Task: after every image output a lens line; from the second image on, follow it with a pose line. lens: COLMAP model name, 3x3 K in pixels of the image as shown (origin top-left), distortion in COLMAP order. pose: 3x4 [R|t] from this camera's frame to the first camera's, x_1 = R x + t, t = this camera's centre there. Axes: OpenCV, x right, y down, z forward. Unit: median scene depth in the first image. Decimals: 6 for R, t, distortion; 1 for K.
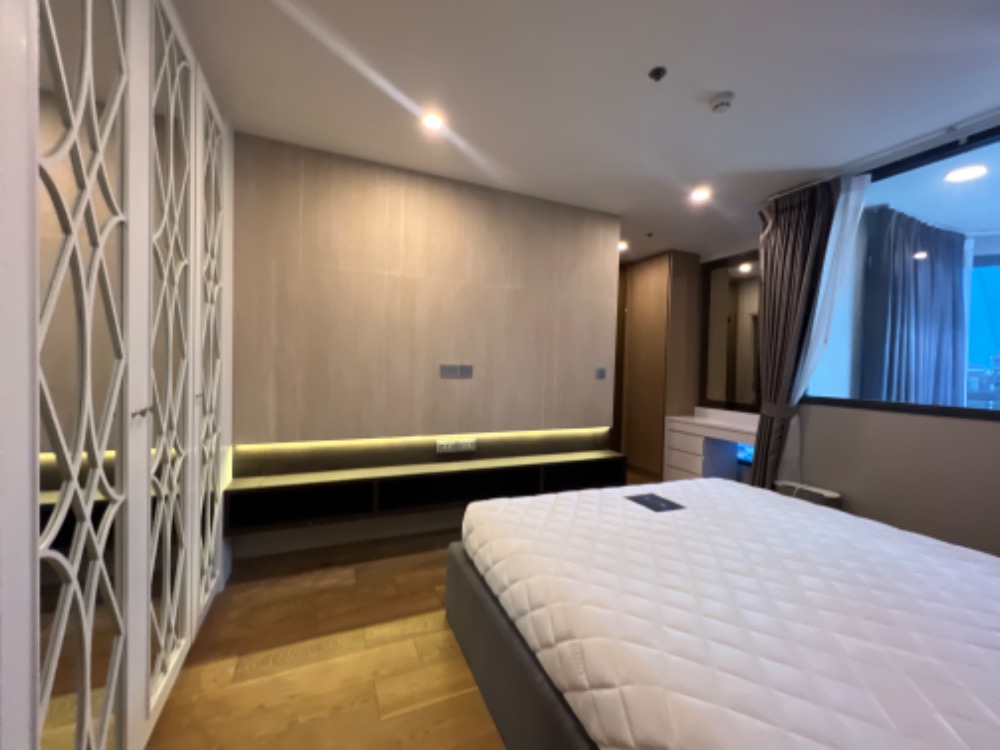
lens RADIAL K [[398.8, 0, 499.2], [0, 398.8, 375.7], [0, 0, 1]] dist [-0.002399, 0.000700]
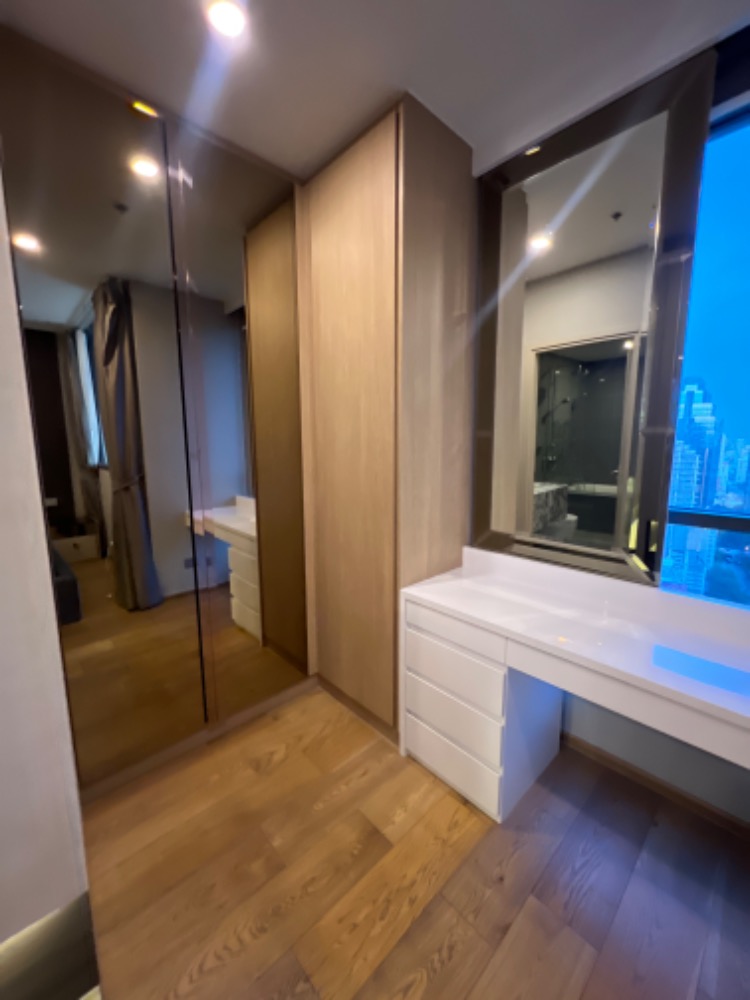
lens RADIAL K [[398.8, 0, 375.8], [0, 398.8, 501.8], [0, 0, 1]] dist [-0.002399, 0.000700]
pose [[0.941855, -0.080663, 0.326195, 0.582921], [0.040618, 0.990971, 0.127772, -0.056419], [-0.333556, -0.107094, 0.936628, 1.380236]]
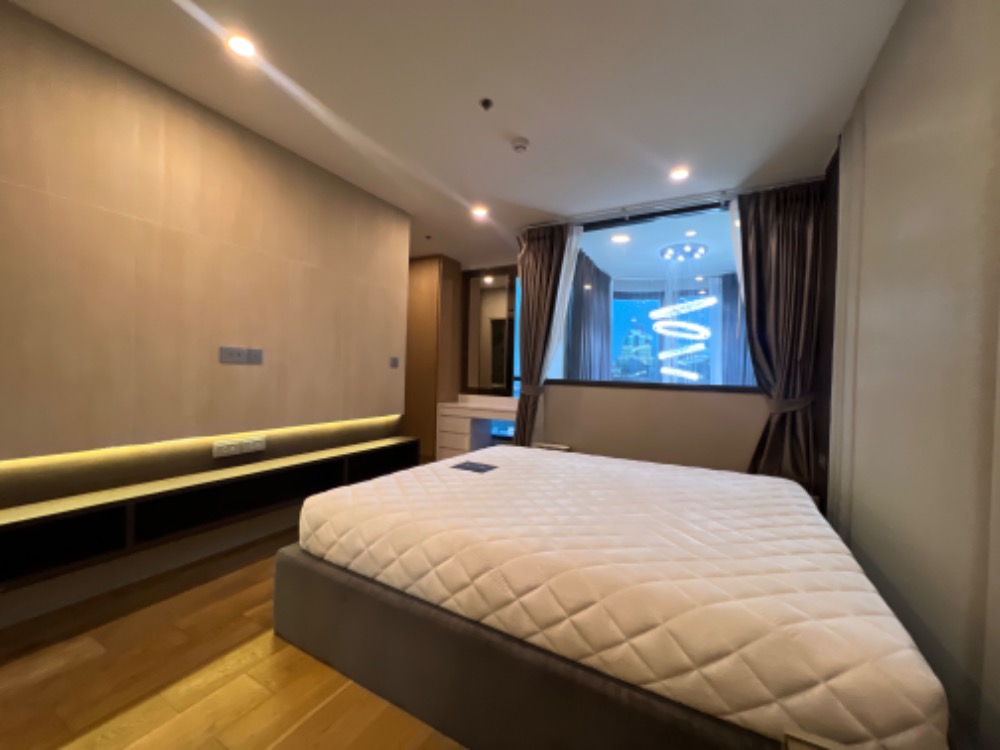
lens RADIAL K [[398.8, 0, 497.2], [0, 398.8, 377.6], [0, 0, 1]] dist [-0.002399, 0.000700]
pose [[0.791391, -0.014079, 0.611148, -0.273067], [0.010814, 0.999901, 0.009031, 0.045006], [-0.611215, -0.000538, 0.791465, 0.029500]]
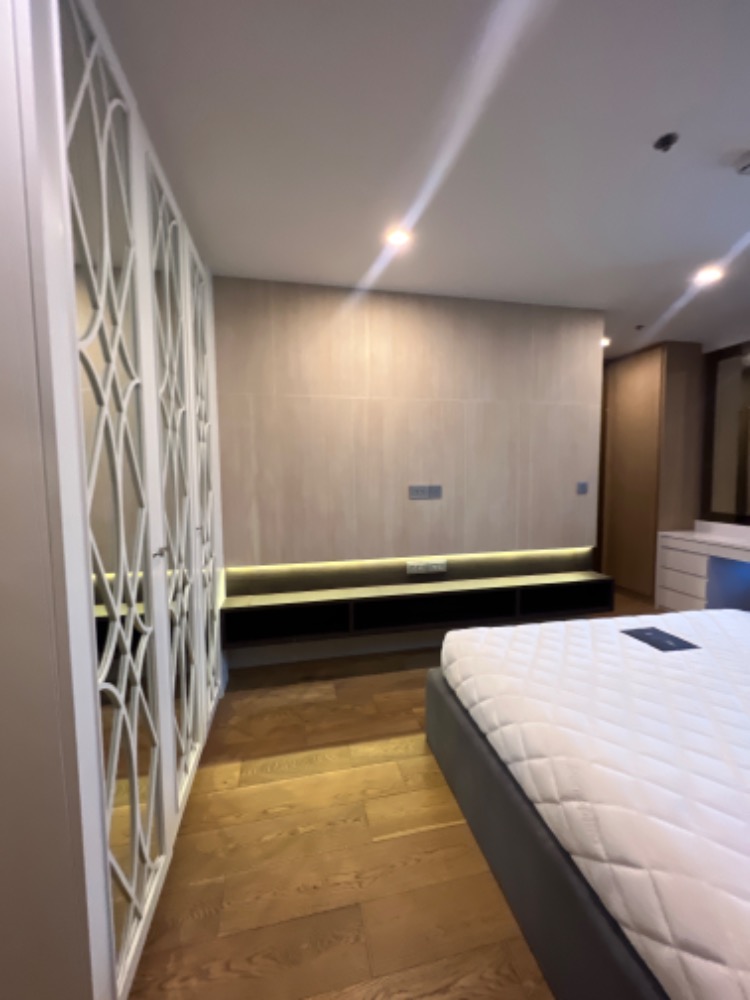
lens RADIAL K [[398.8, 0, 375.2], [0, 398.8, 501.1], [0, 0, 1]] dist [-0.002399, 0.000700]
pose [[0.979749, -0.022636, -0.198946, -0.046505], [0.031372, 0.998672, 0.040870, -0.045970], [0.197757, -0.046283, 0.979158, 0.017089]]
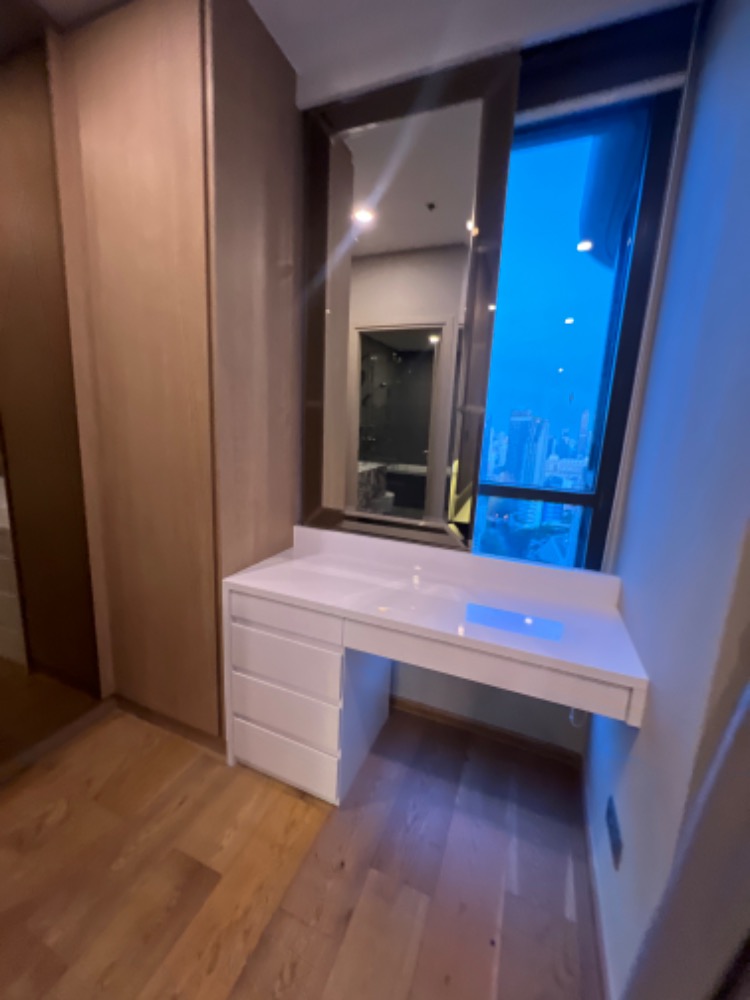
lens RADIAL K [[398.8, 0, 376.7], [0, 398.8, 501.7], [0, 0, 1]] dist [-0.002399, 0.000700]
pose [[0.713618, -0.120636, 0.690070, 0.608864], [-0.009324, 0.983338, 0.181547, -0.036353], [-0.700473, -0.135989, 0.700603, 1.446401]]
